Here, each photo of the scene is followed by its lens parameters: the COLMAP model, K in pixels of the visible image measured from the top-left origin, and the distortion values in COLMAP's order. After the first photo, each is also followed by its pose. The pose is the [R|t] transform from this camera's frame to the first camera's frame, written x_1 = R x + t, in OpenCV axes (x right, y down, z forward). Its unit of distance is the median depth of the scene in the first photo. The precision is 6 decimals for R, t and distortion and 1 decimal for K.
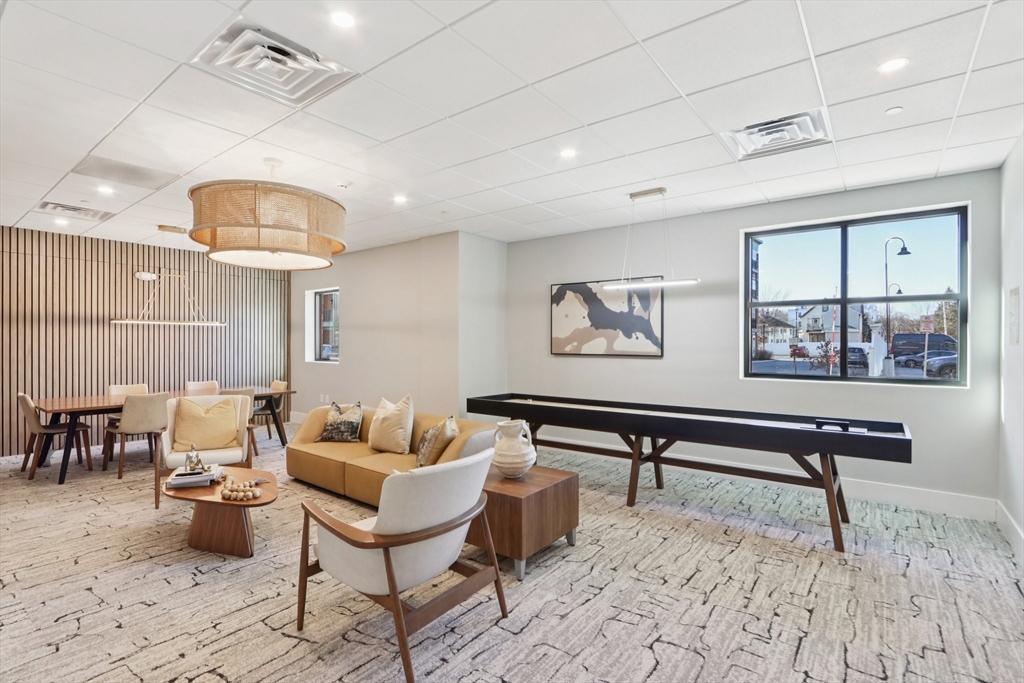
lens RADIAL K [[491.9, 0, 499.2], [0, 491.9, 341.6], [0, 0, 1]] dist [-0.002273, -0.000274]
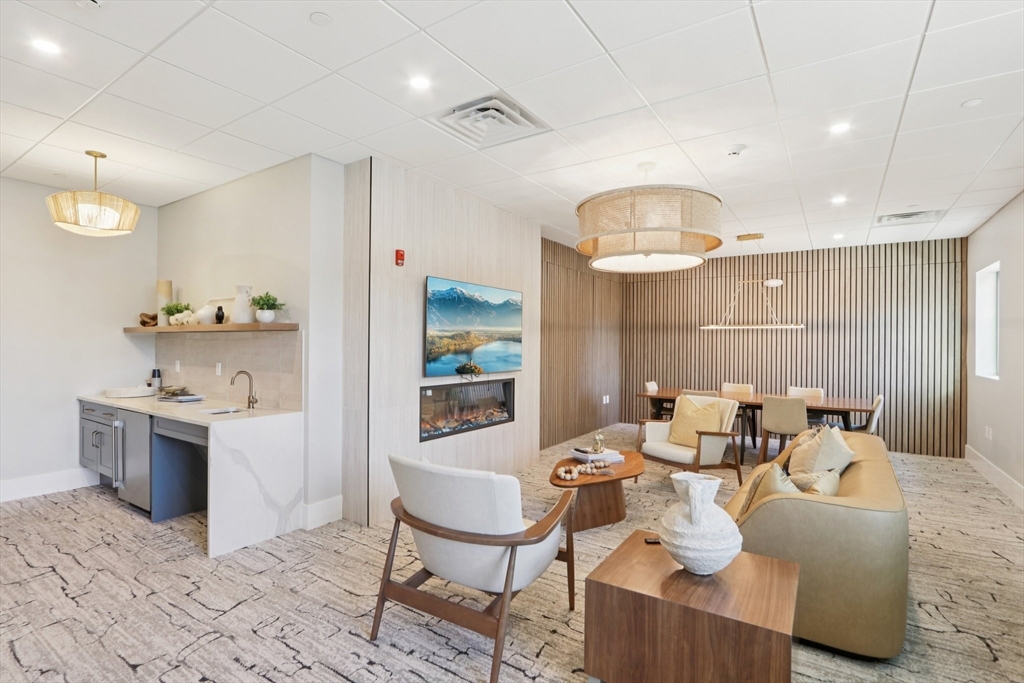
lens RADIAL K [[491.9, 0, 499.2], [0, 491.9, 341.6], [0, 0, 1]] dist [-0.002273, -0.000274]
pose [[0.074606, -0.003715, -0.997206, 0.309859], [-0.008174, 0.999957, -0.004337, 0.001656], [0.997180, 0.008475, 0.074573, 0.369656]]
